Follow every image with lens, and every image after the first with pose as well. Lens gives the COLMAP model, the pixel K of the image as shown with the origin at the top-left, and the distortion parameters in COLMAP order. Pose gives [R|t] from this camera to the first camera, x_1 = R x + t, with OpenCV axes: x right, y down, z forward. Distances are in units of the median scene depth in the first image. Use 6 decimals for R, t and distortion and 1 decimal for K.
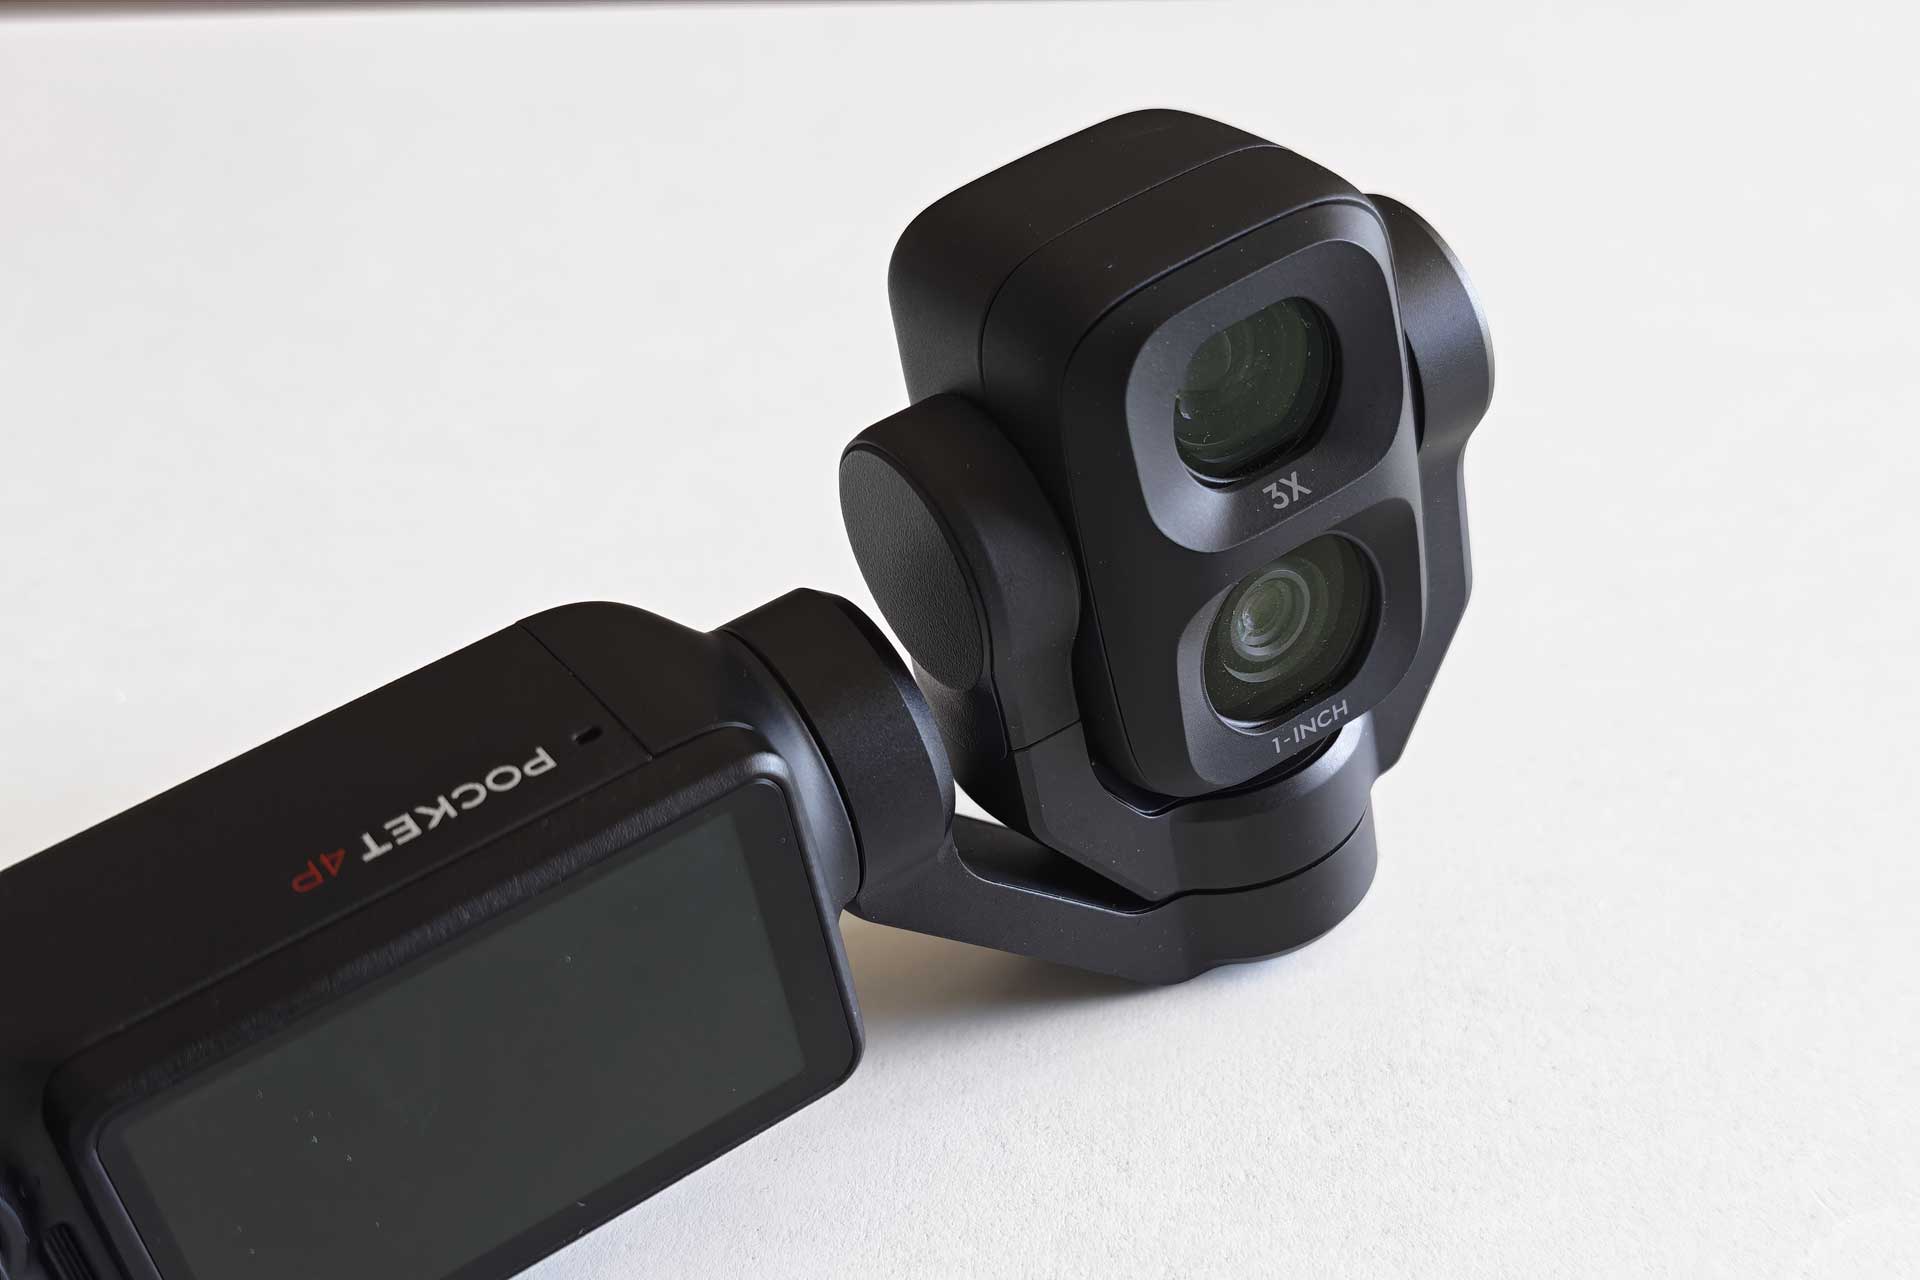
lens RADIAL K [[3064.2, 0, 956.6], [0, 3064.2, 614.9], [0, 0, 1]] dist [0.283546, -2.152325]
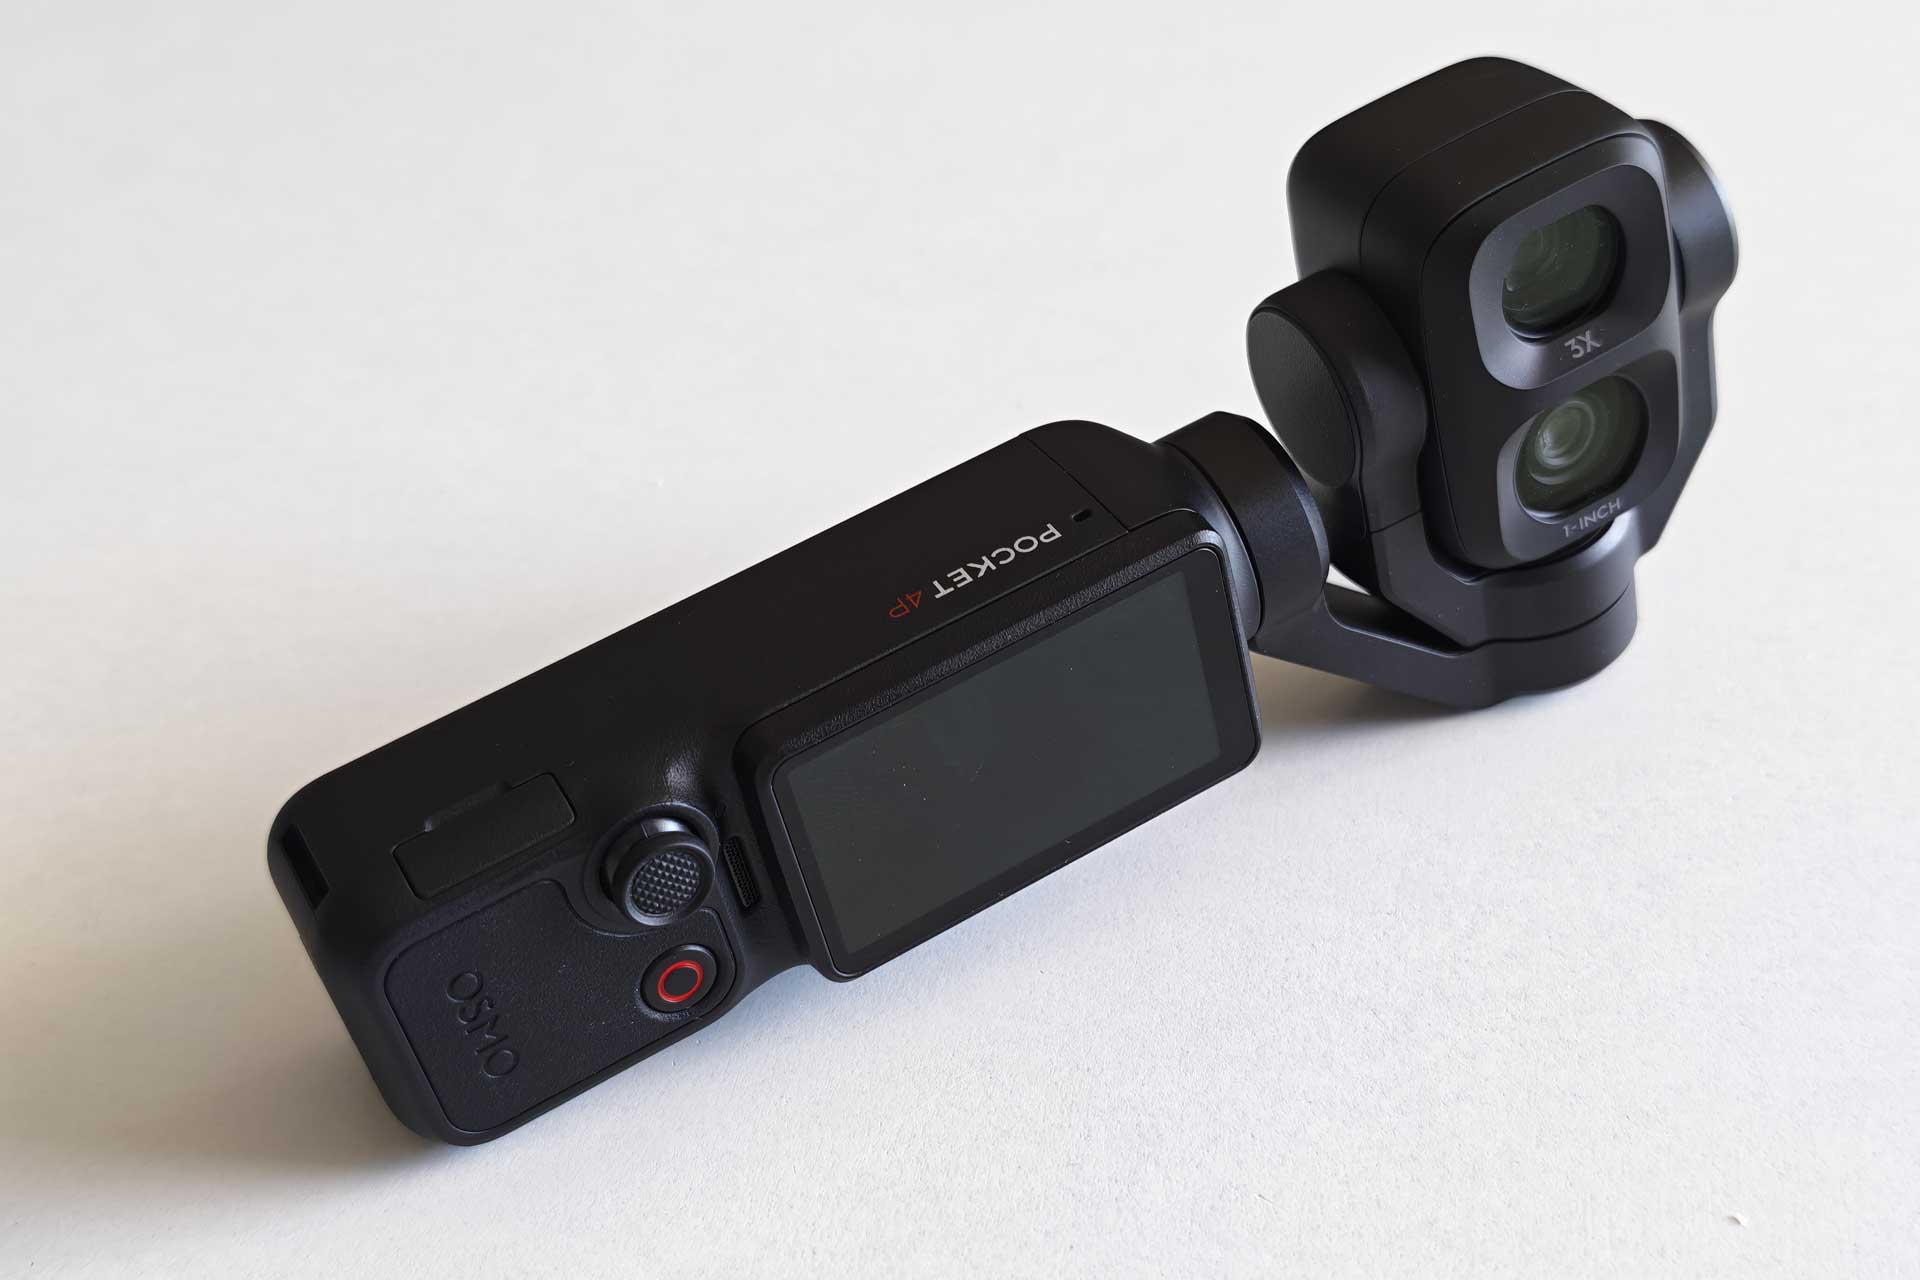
lens RADIAL K [[3064.2, 0, 956.6], [0, 3064.2, 614.9], [0, 0, 1]] dist [0.283546, -2.152325]
pose [[0.997028, 0.017785, -0.074963, -0.063745], [-0.012698, 0.997619, 0.067790, -0.009775], [0.075990, -0.066636, 0.994879, -0.388780]]
